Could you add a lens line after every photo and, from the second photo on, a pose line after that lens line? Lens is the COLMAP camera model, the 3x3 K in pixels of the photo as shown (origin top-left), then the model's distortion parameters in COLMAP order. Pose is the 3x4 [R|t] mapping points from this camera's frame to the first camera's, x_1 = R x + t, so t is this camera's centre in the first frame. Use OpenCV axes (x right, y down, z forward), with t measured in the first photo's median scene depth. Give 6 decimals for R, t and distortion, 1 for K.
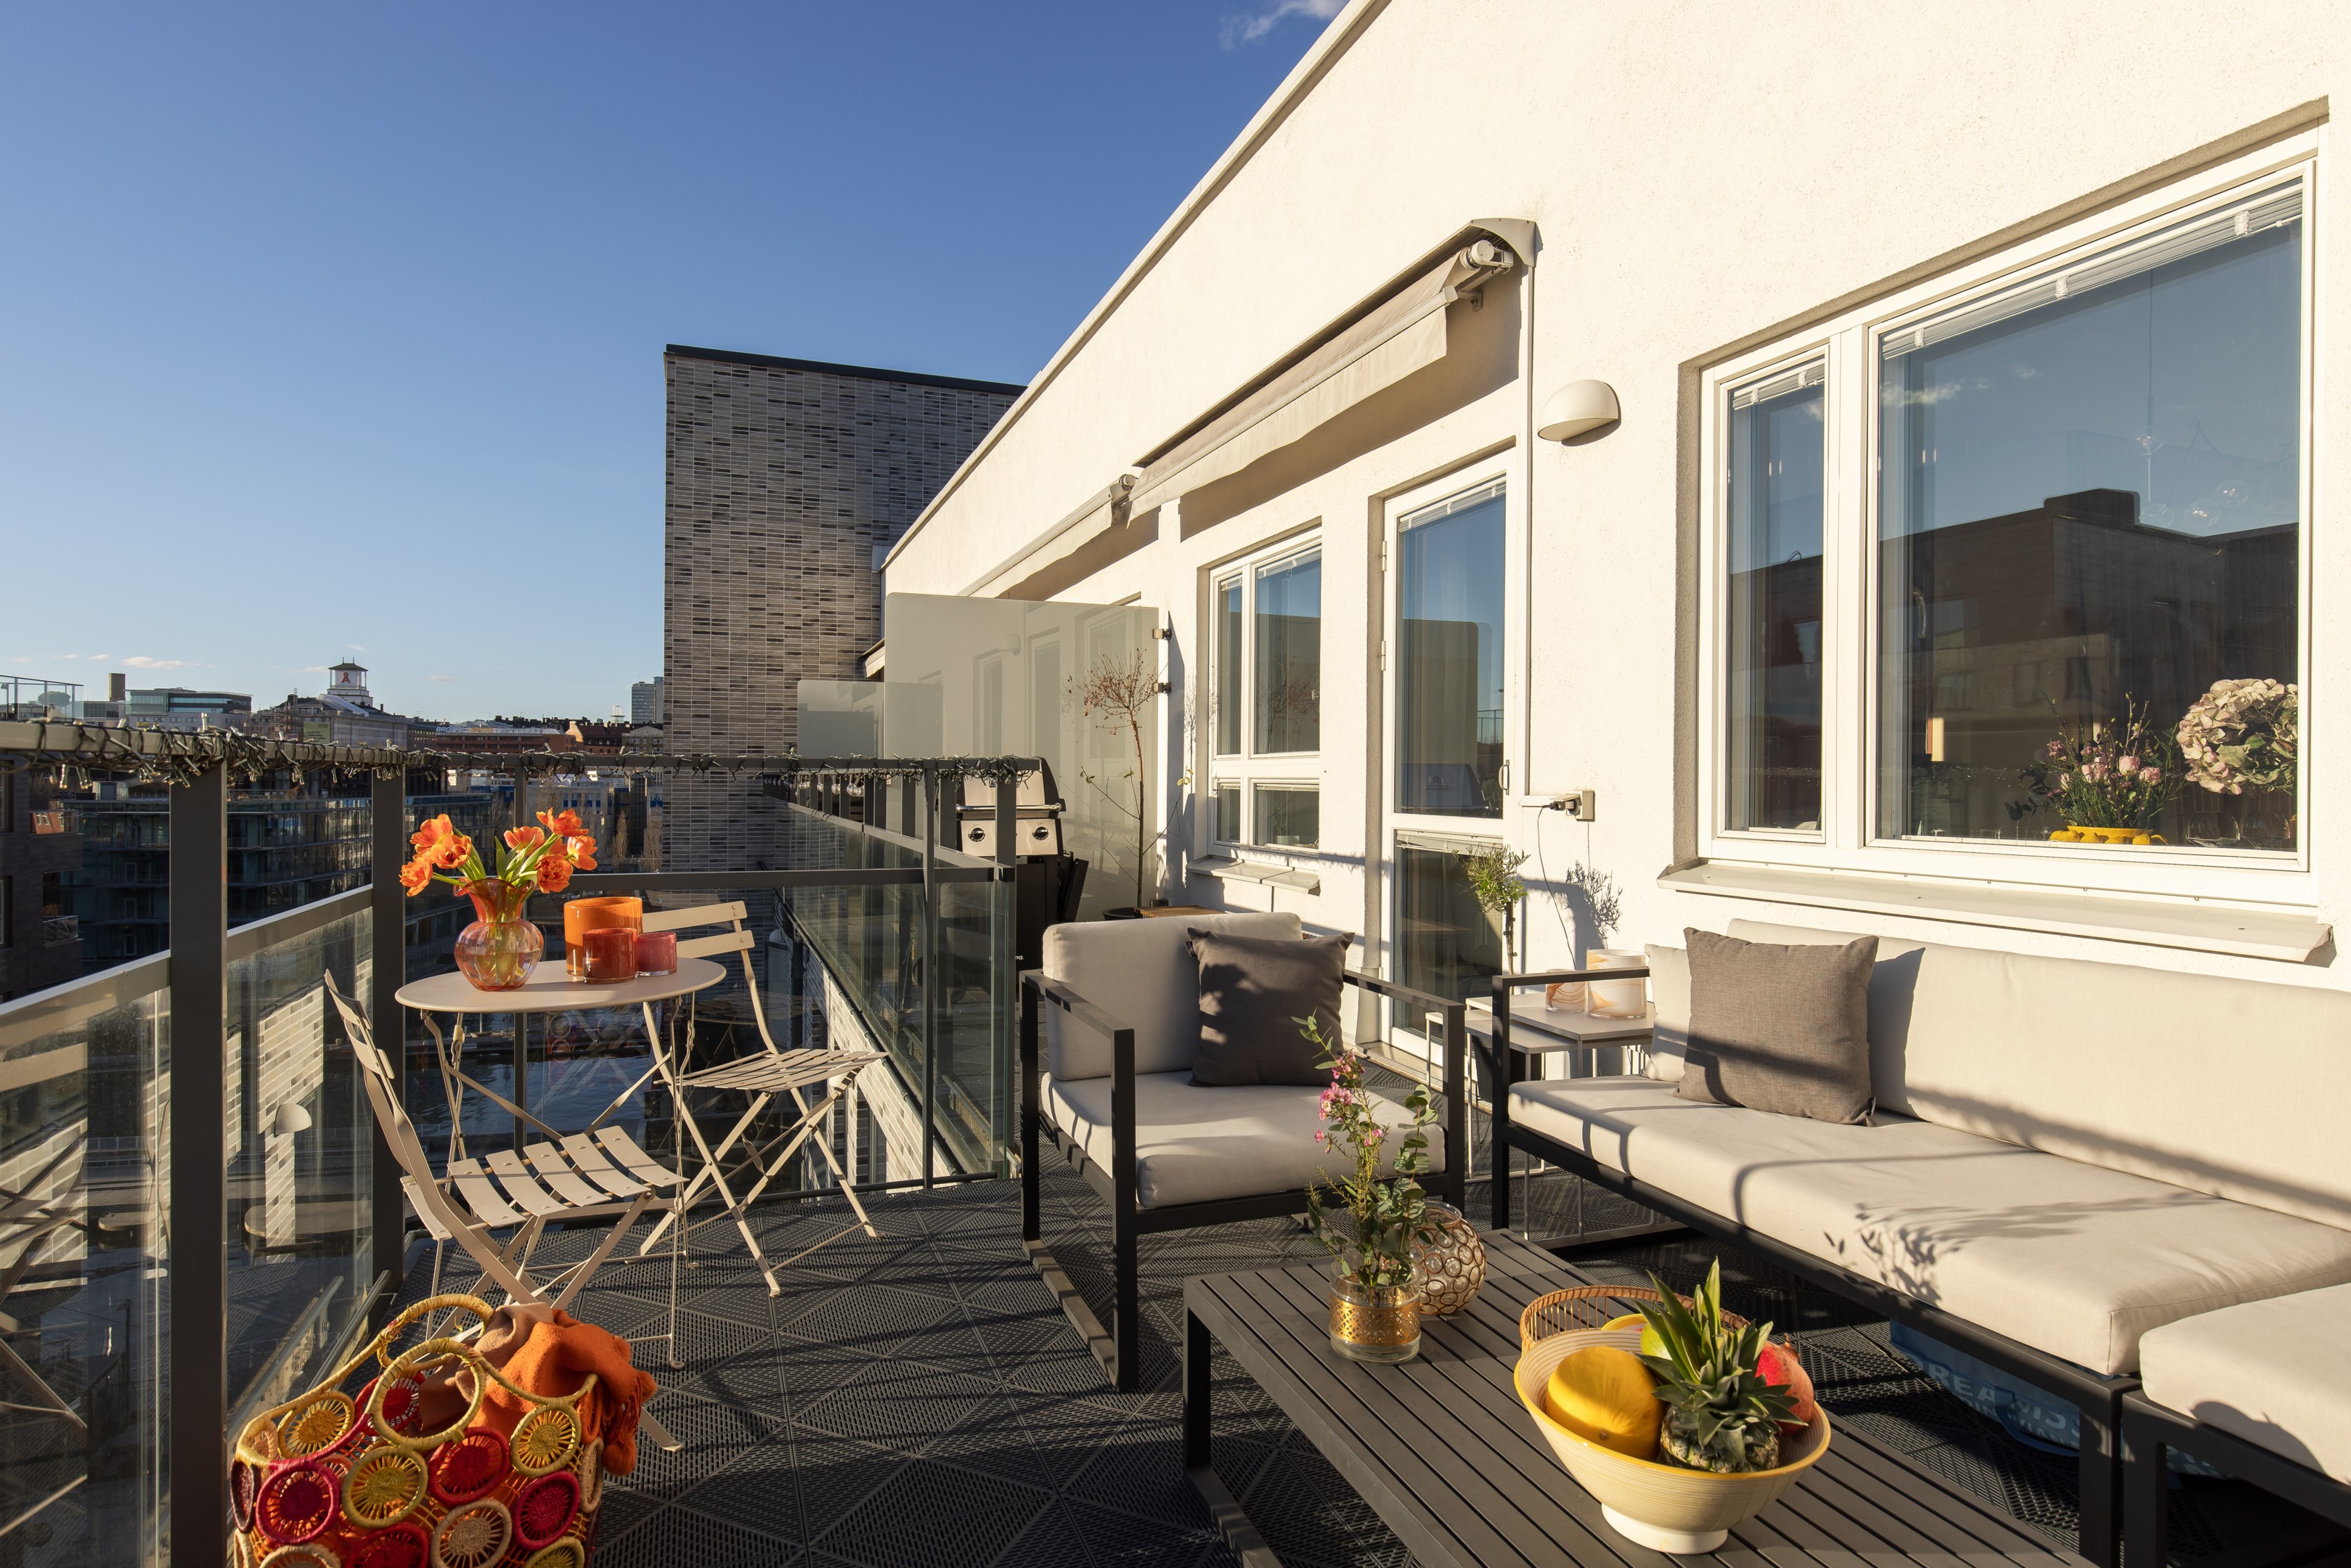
lens RADIAL K [[1378.1, 0, 1153.0], [0, 1378.1, 776.3], [0, 0, 1]] dist [0.008410, -0.005517]
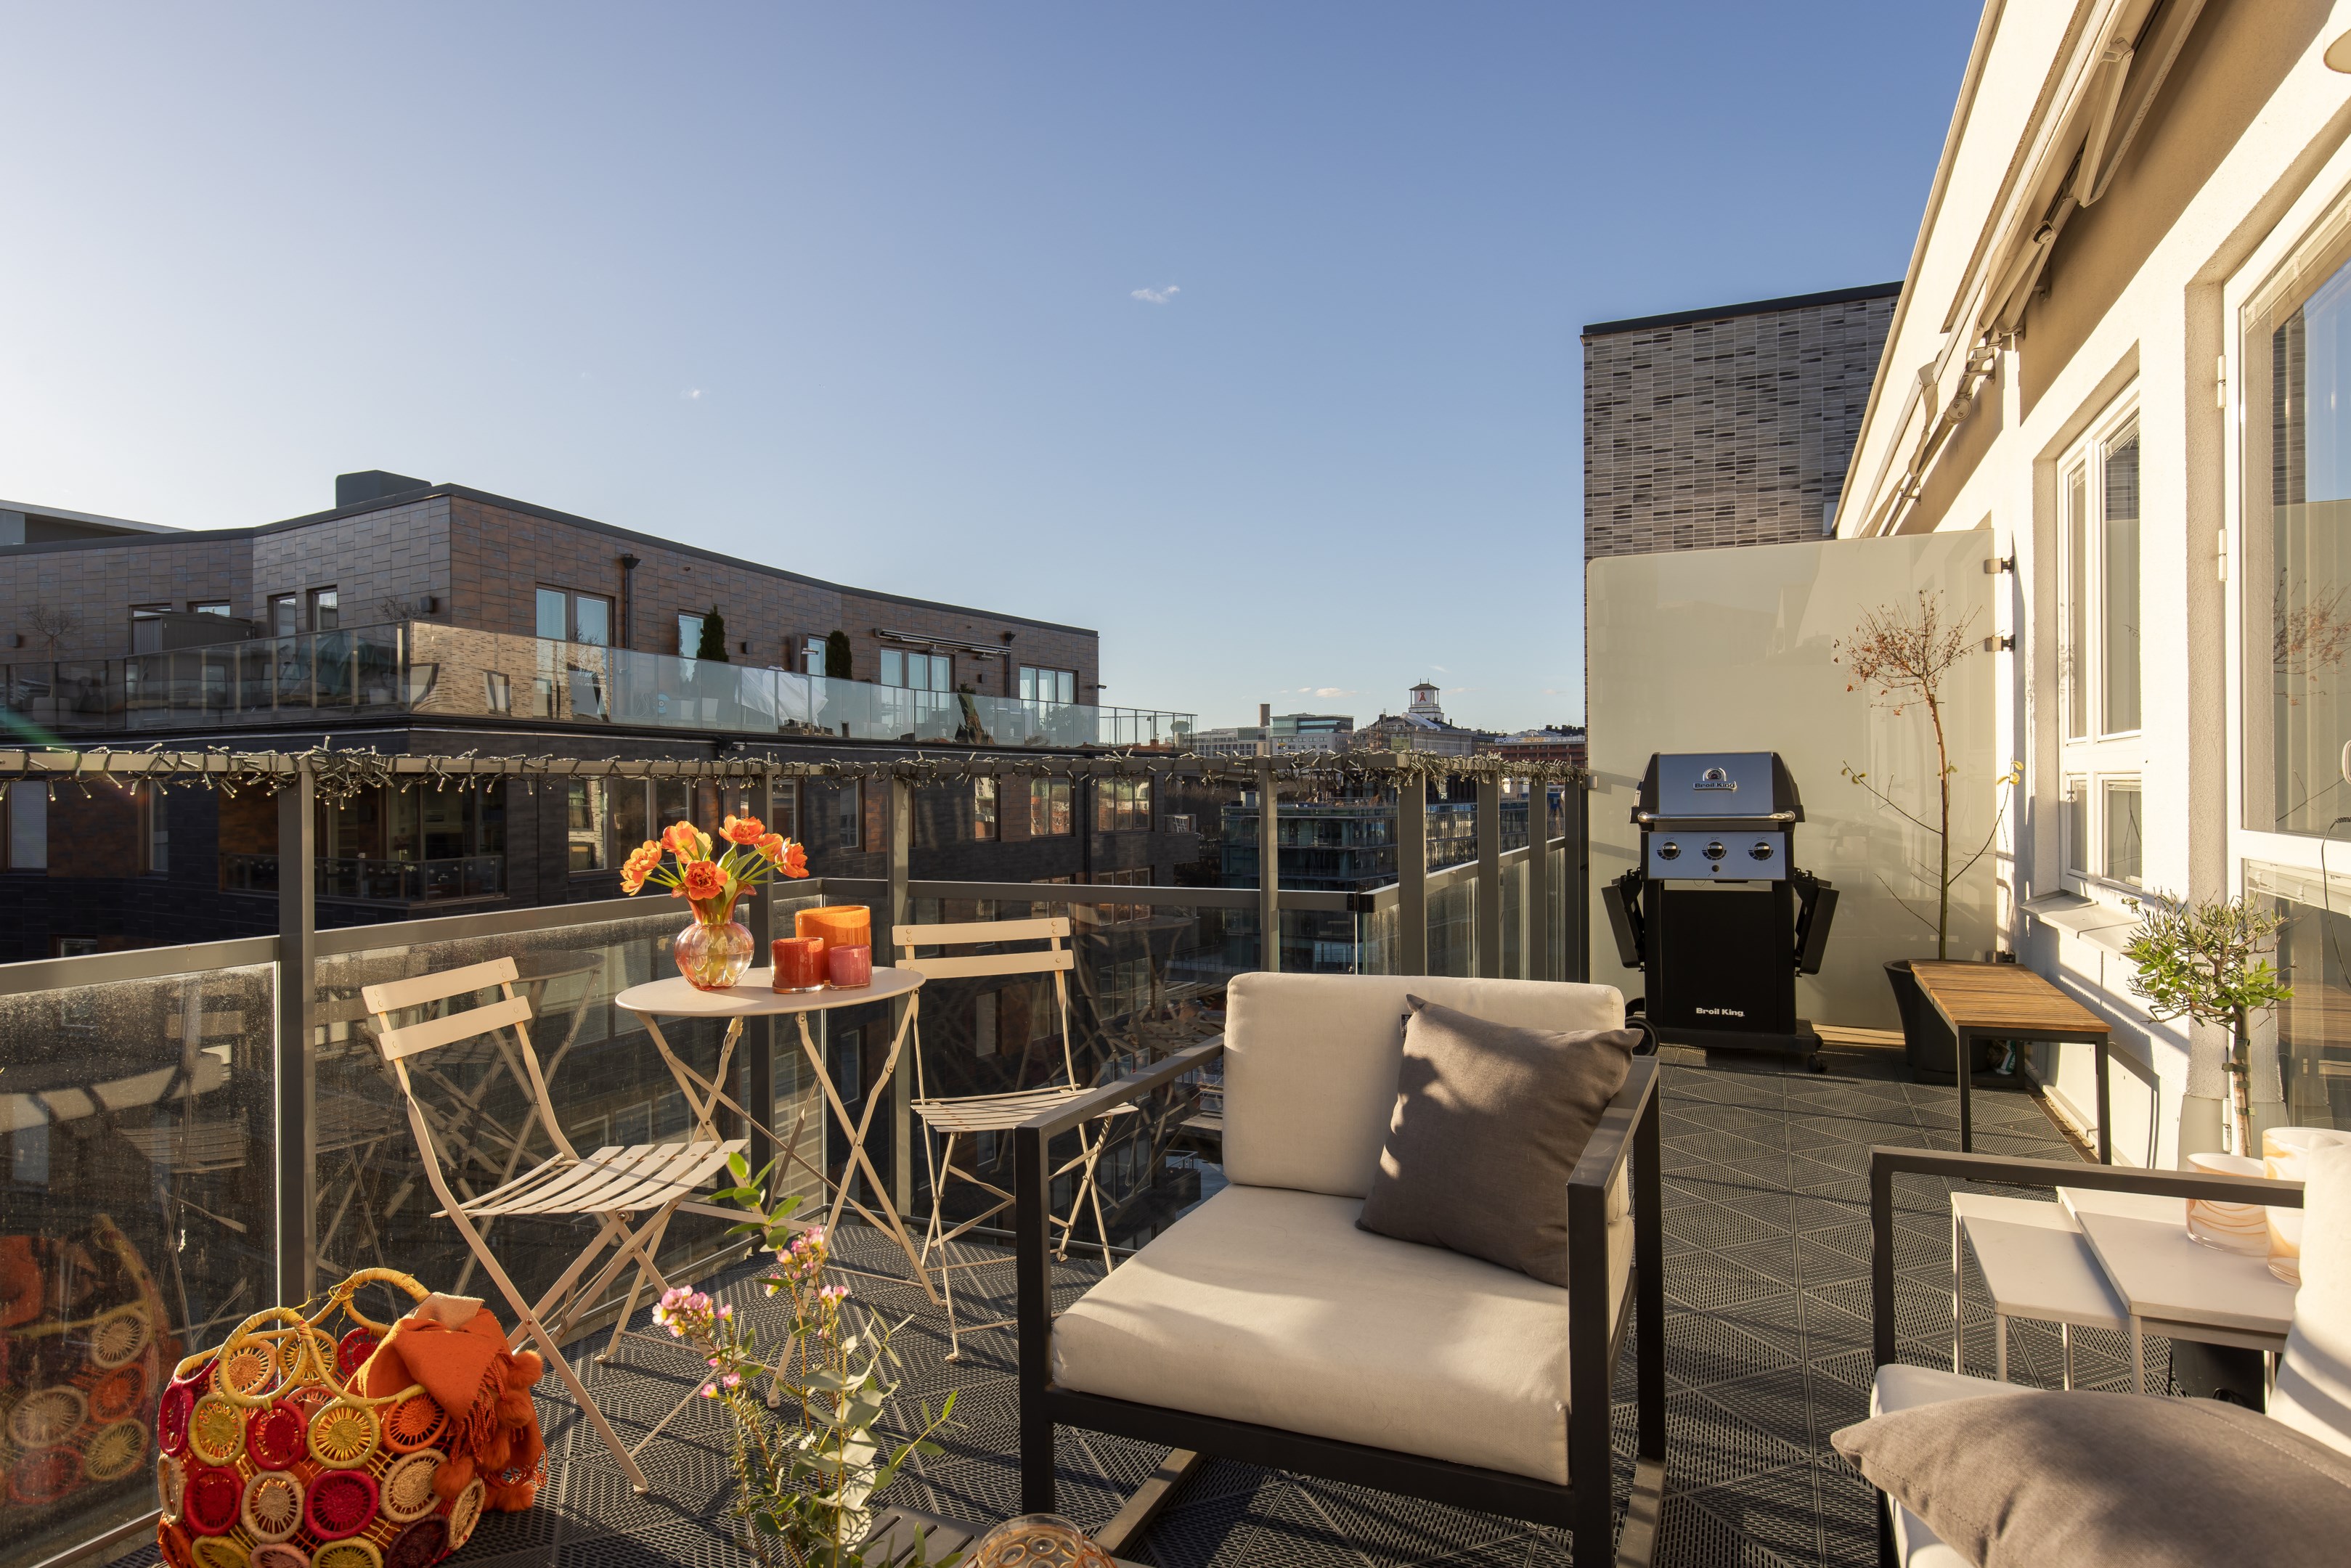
lens RADIAL K [[1378.1, 0, 1176.3], [0, 1378.1, 785.3], [0, 0, 1]] dist [0.008410, -0.005517]
pose [[0.691125, -0.010911, -0.722653, 0.133482], [0.012261, 0.999919, -0.003371, 0.002315], [0.722631, -0.006531, 0.691203, 0.136540]]
